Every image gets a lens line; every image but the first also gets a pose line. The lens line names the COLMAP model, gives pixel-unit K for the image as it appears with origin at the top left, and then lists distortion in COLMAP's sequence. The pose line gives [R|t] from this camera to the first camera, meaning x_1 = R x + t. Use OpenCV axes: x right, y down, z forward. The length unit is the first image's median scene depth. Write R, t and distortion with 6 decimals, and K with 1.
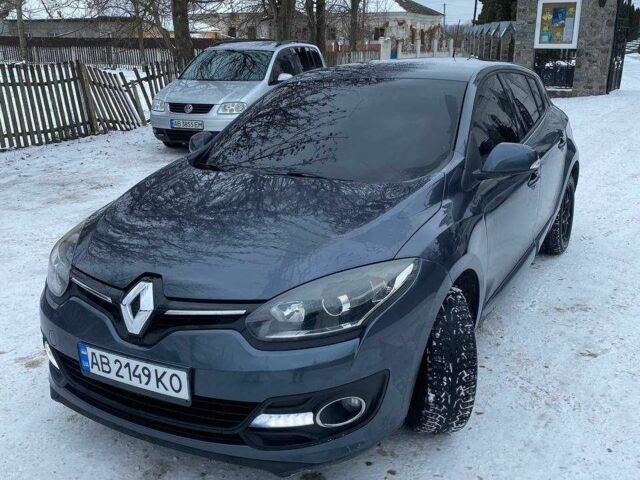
lens RADIAL K [[626.5, 0, 320.0], [0, 626.5, 240.0], [0, 0, 1]] dist [0.168869, -0.428988]
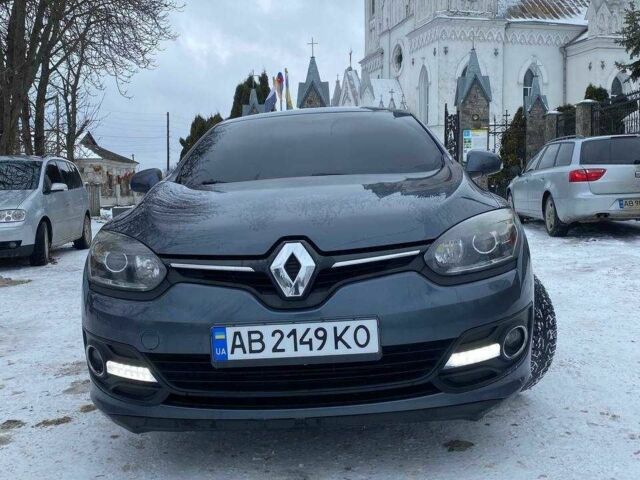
lens RADIAL K [[627.7, 0, 318.4], [0, 627.7, 218.5], [0, 0, 1]] dist [0.113847, -0.240899]
pose [[0.897371, -0.039472, 0.439507, -0.641147], [0.147576, 0.965487, -0.214605, 0.233171], [-0.415868, 0.257441, 0.872226, 0.171235]]
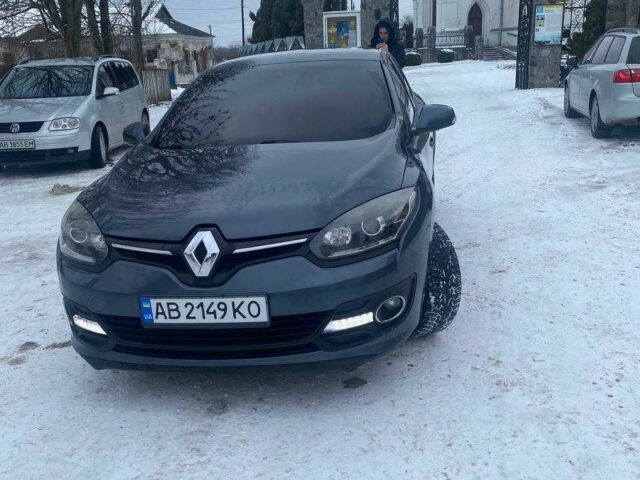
lens RADIAL K [[626.5, 0, 320.0], [0, 626.5, 240.0], [0, 0, 1]] dist [0.168869, -0.428988]
pose [[0.942756, -0.125357, 0.309026, -0.426895], [0.134485, 0.990881, -0.008324, 0.118453], [-0.305164, 0.049407, 0.951017, -0.129630]]
